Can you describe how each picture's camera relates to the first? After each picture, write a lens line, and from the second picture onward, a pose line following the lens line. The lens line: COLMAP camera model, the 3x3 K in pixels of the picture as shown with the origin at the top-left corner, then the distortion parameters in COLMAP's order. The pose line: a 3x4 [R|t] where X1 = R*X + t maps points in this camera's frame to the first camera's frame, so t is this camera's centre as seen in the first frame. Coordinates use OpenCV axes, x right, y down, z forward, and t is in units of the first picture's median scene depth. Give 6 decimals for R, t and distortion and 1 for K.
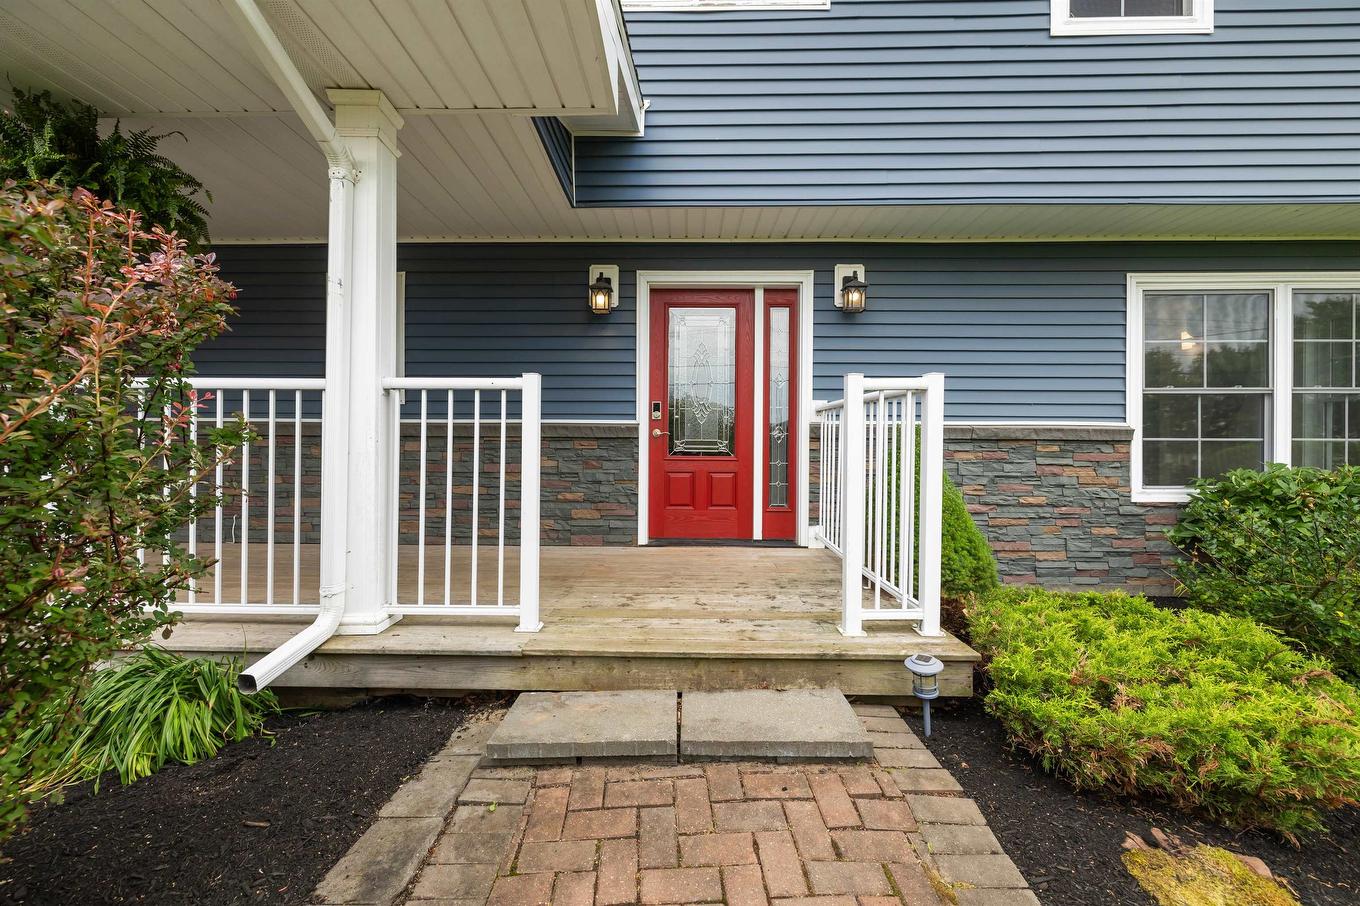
lens RADIAL K [[577.1, 0, 673.1], [0, 577.1, 444.2], [0, 0, 1]] dist [0.002667, 0.000253]
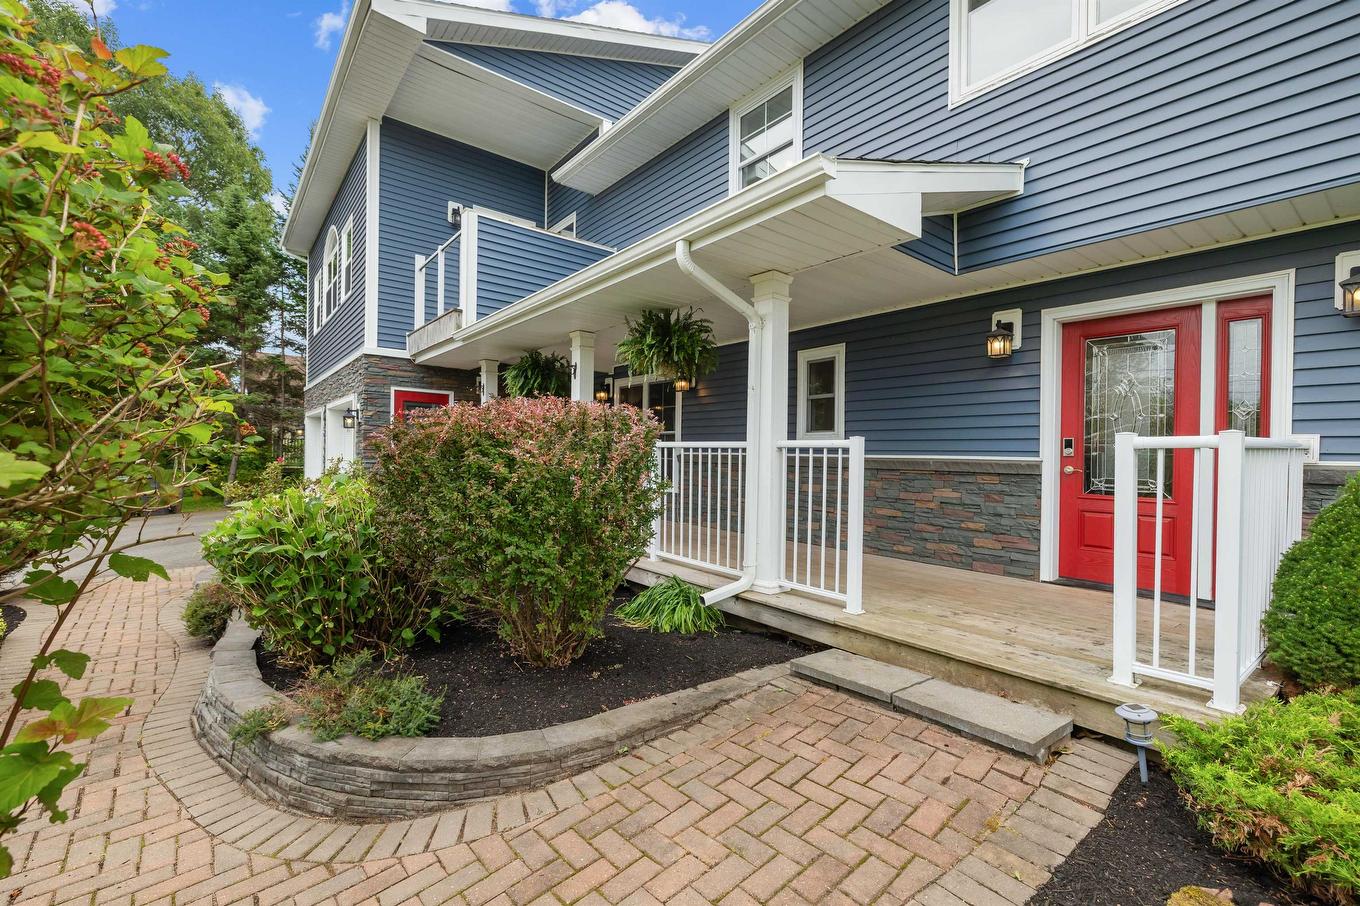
lens RADIAL K [[595.4, 0, 669.2], [0, 595.4, 464.3], [0, 0, 1]] dist [0.021593, -0.000016]
pose [[0.632656, 0.019246, -0.774194, 0.619907], [-0.009687, 0.999810, 0.016939, -0.074533], [0.774372, -0.003217, 0.632722, -0.313811]]
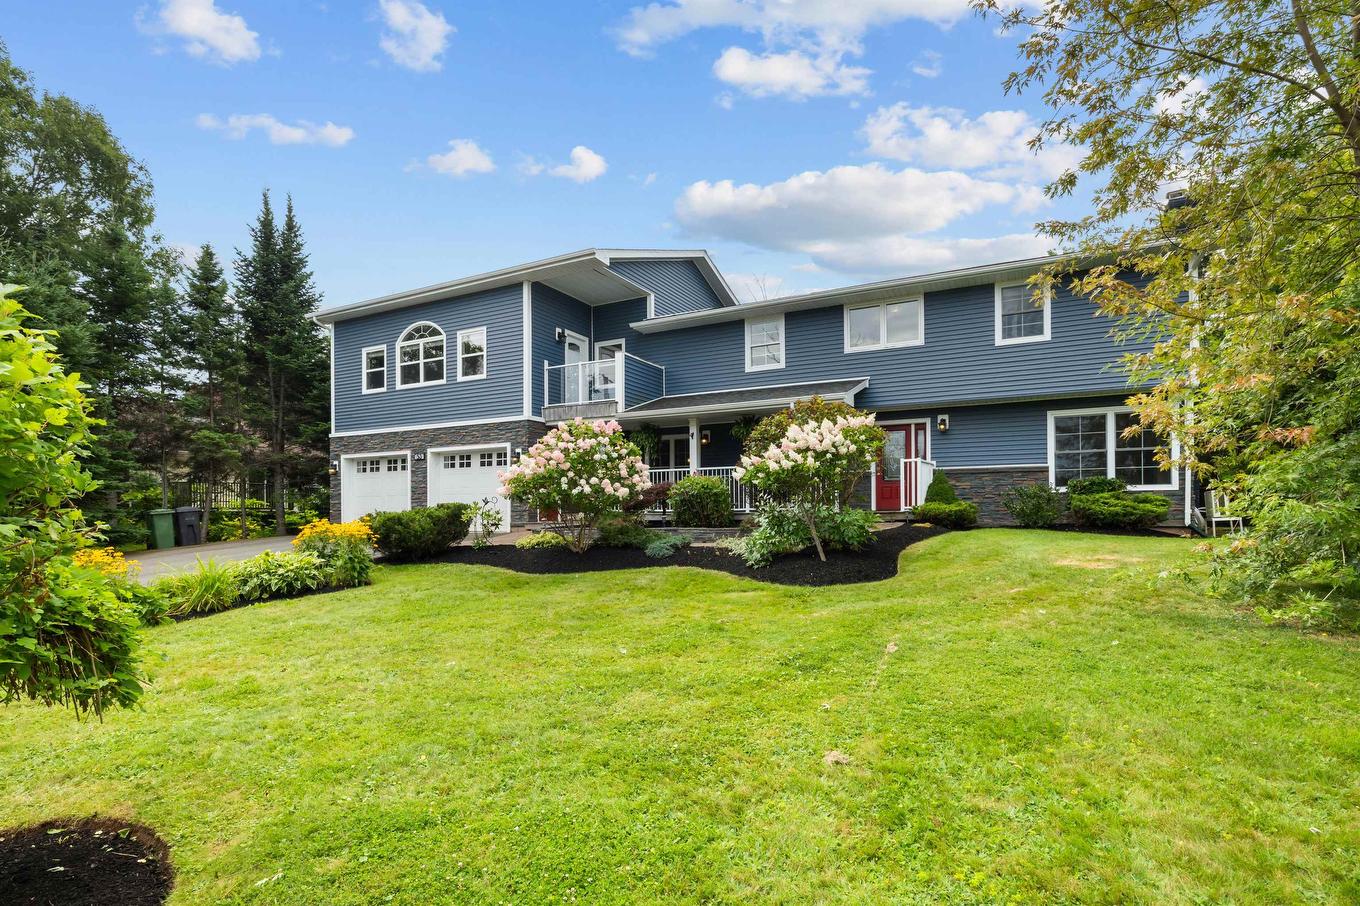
lens RADIAL K [[722.5, 0, 676.8], [0, 722.5, 516.6], [0, 0, 1]] dist [0.003295, 0.000326]
pose [[0.894230, -0.008855, -0.447519, 1.313292], [0.010287, 0.999947, 0.000770, 0.344293], [0.447489, -0.005292, 0.894274, -5.224764]]
